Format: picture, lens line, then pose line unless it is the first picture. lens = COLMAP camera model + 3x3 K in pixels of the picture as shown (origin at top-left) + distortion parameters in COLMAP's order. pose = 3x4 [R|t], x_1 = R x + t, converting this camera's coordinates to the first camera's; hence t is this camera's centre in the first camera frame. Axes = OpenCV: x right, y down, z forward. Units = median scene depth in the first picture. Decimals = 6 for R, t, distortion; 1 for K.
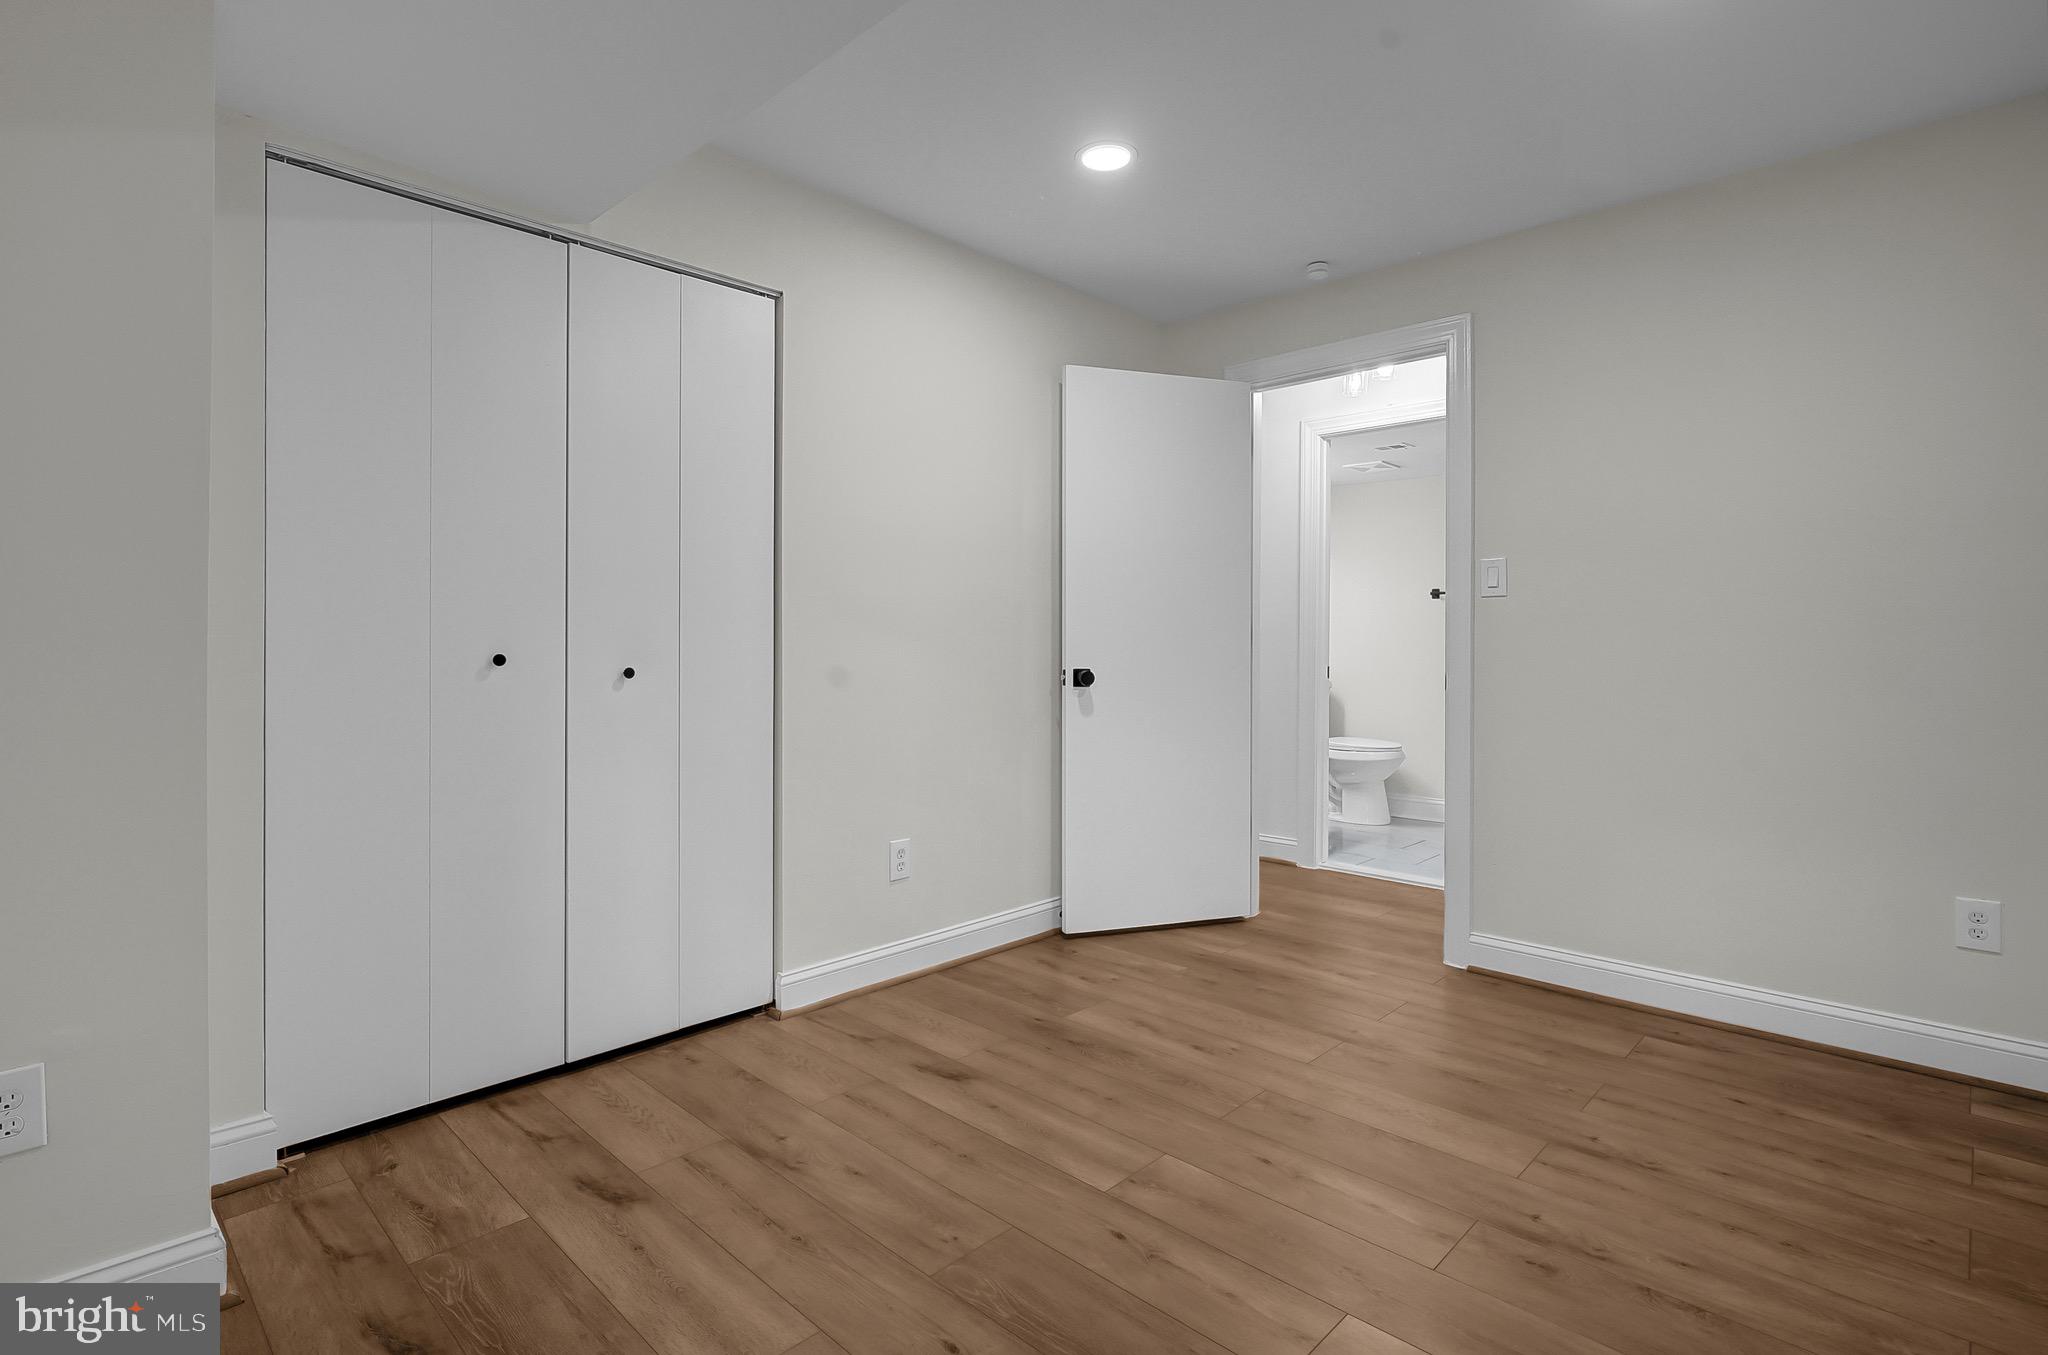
lens RADIAL K [[1006.8, 0, 1014.4], [0, 1006.8, 643.9], [0, 0, 1]] dist [-0.001871, 0.000844]
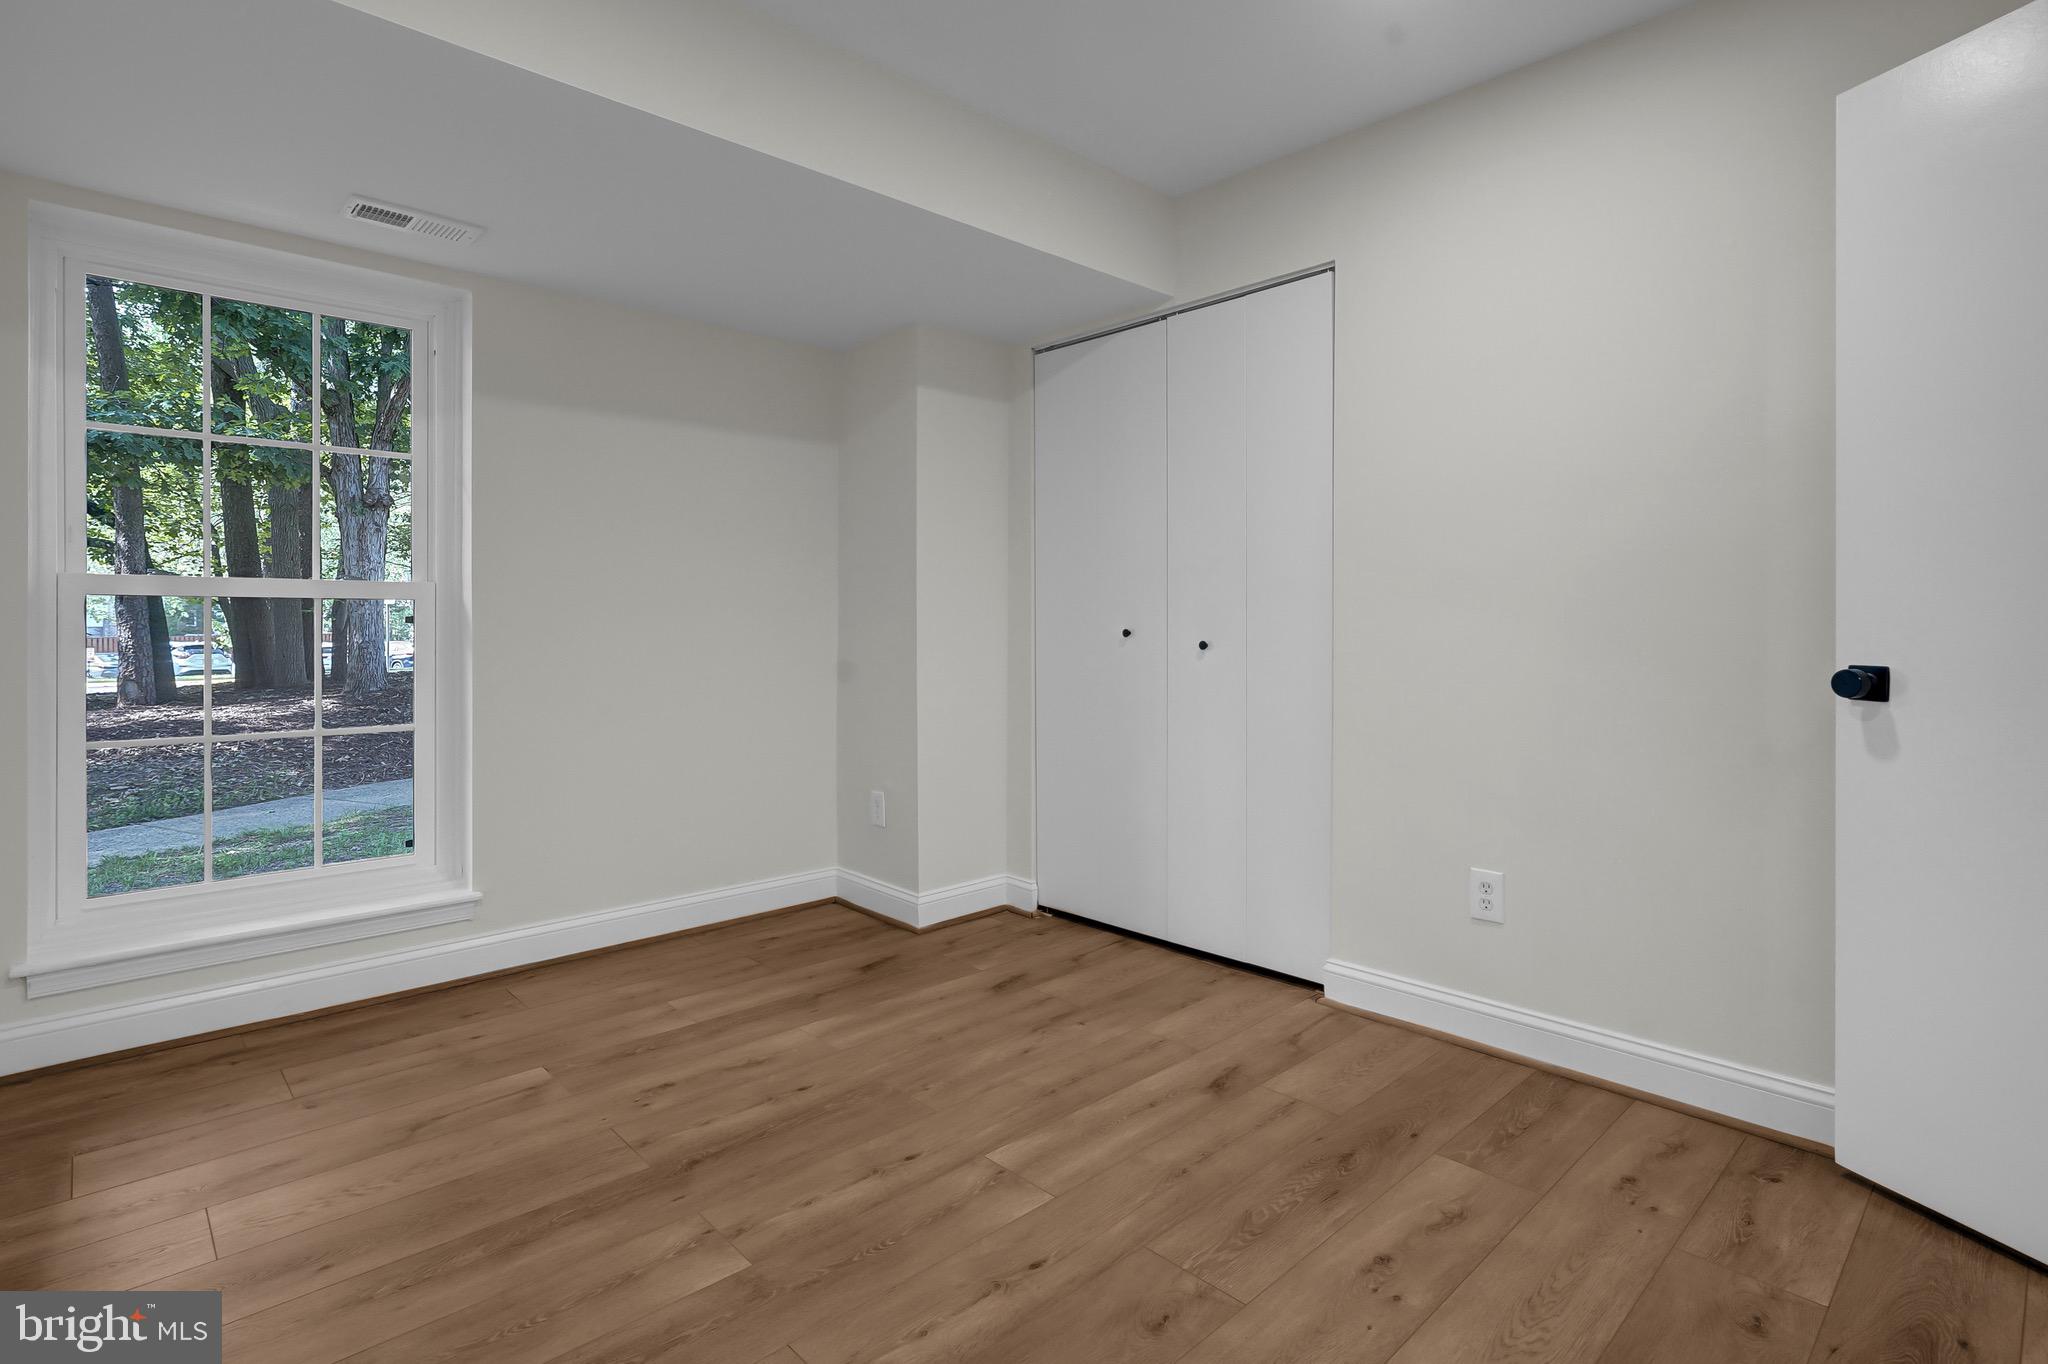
lens RADIAL K [[1006.8, 0, 1014.4], [0, 1006.8, 648.4], [0, 0, 1]] dist [-0.001871, 0.000844]
pose [[-0.046017, 0.022784, -0.998681, 0.817680], [0.001126, 0.999740, 0.022756, 0.002488], [0.998940, -0.000078, -0.046031, 0.800317]]
